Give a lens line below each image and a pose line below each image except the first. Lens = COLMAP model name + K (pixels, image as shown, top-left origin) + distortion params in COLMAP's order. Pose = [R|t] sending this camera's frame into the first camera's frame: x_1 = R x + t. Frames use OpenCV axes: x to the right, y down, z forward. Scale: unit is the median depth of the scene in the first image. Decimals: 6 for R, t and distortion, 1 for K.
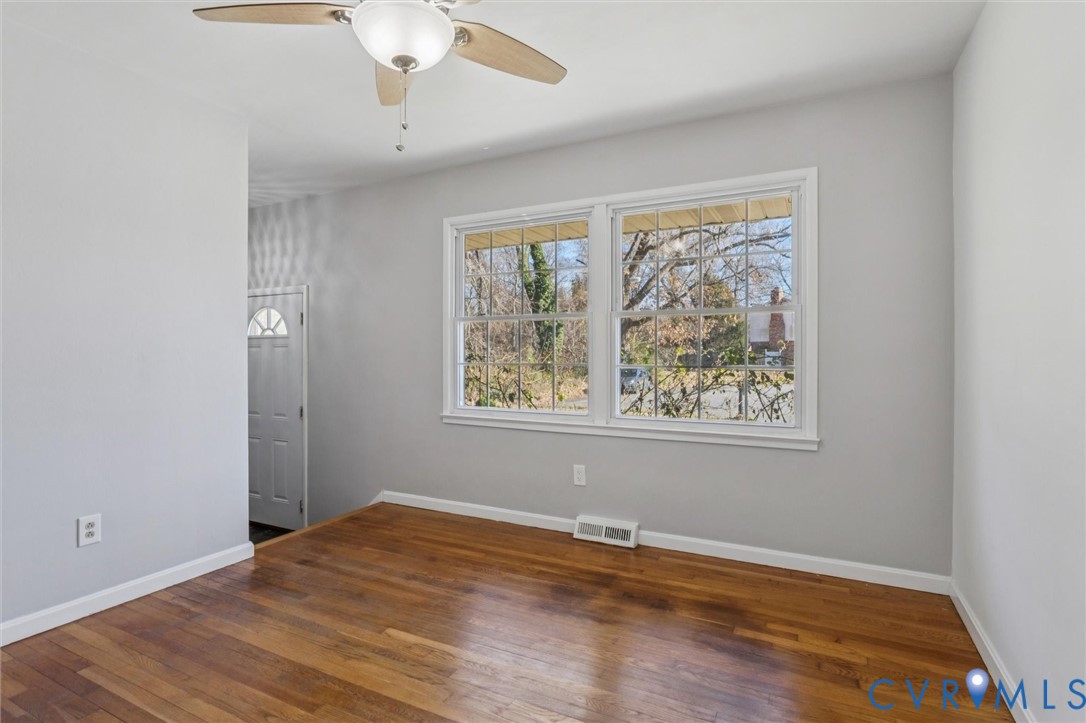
lens RADIAL K [[534.3, 0, 550.9], [0, 534.3, 360.9], [0, 0, 1]] dist [-0.007078, 0.003303]
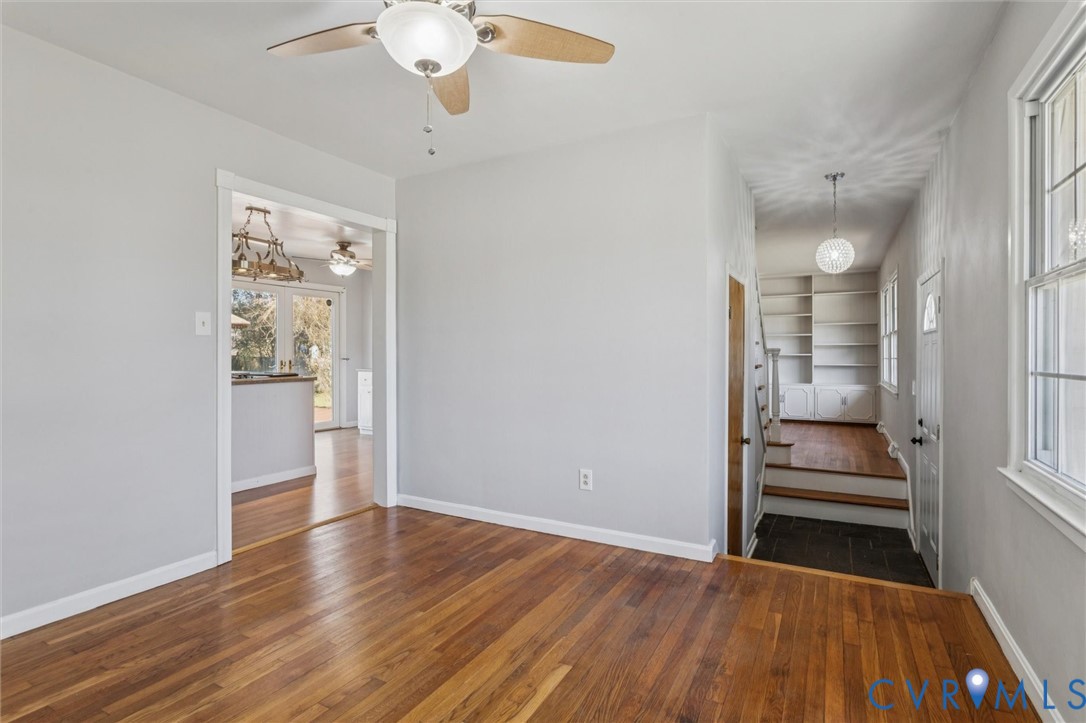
lens RADIAL K [[534.3, 0, 536.9], [0, 534.3, 355.0], [0, 0, 1]] dist [-0.007078, 0.003303]
pose [[-0.048724, 0.000670, -0.998812, 0.464566], [-0.004285, 0.999990, 0.000879, -0.012136], [0.998803, 0.004323, -0.048721, 0.787785]]
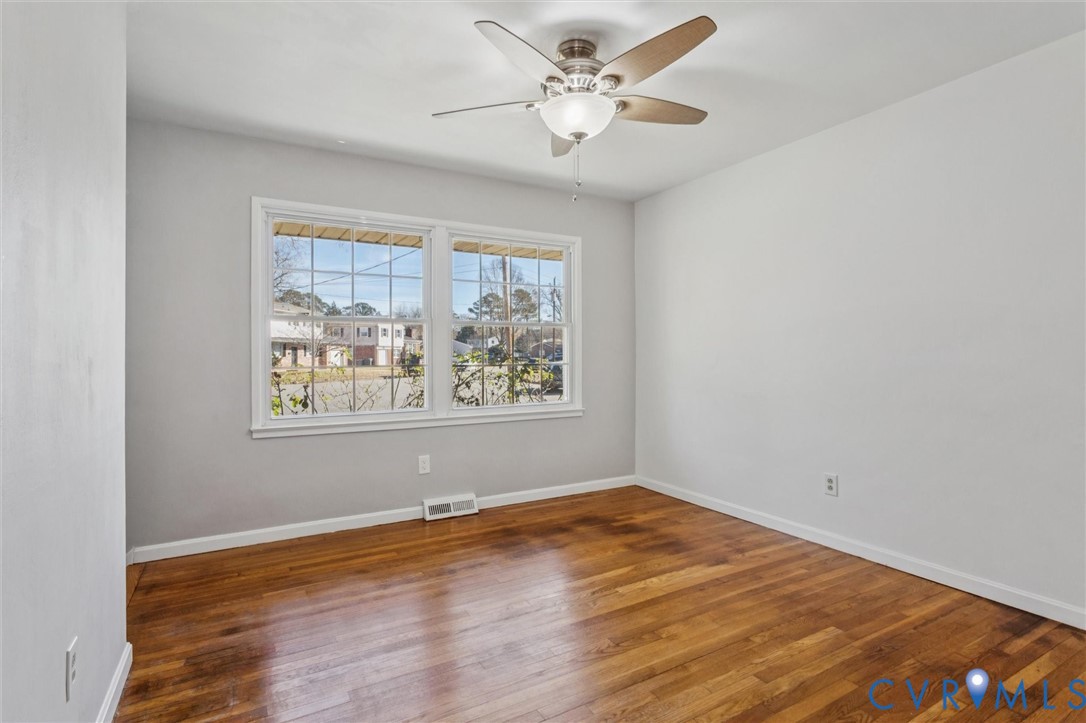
lens RADIAL K [[534.3, 0, 548.4], [0, 534.3, 355.4], [0, 0, 1]] dist [-0.007078, 0.003303]
pose [[0.545628, -0.004935, 0.838013, -0.897507], [0.010436, 0.999945, -0.000906, -0.012681], [-0.837962, 0.009240, 0.545650, 0.209296]]
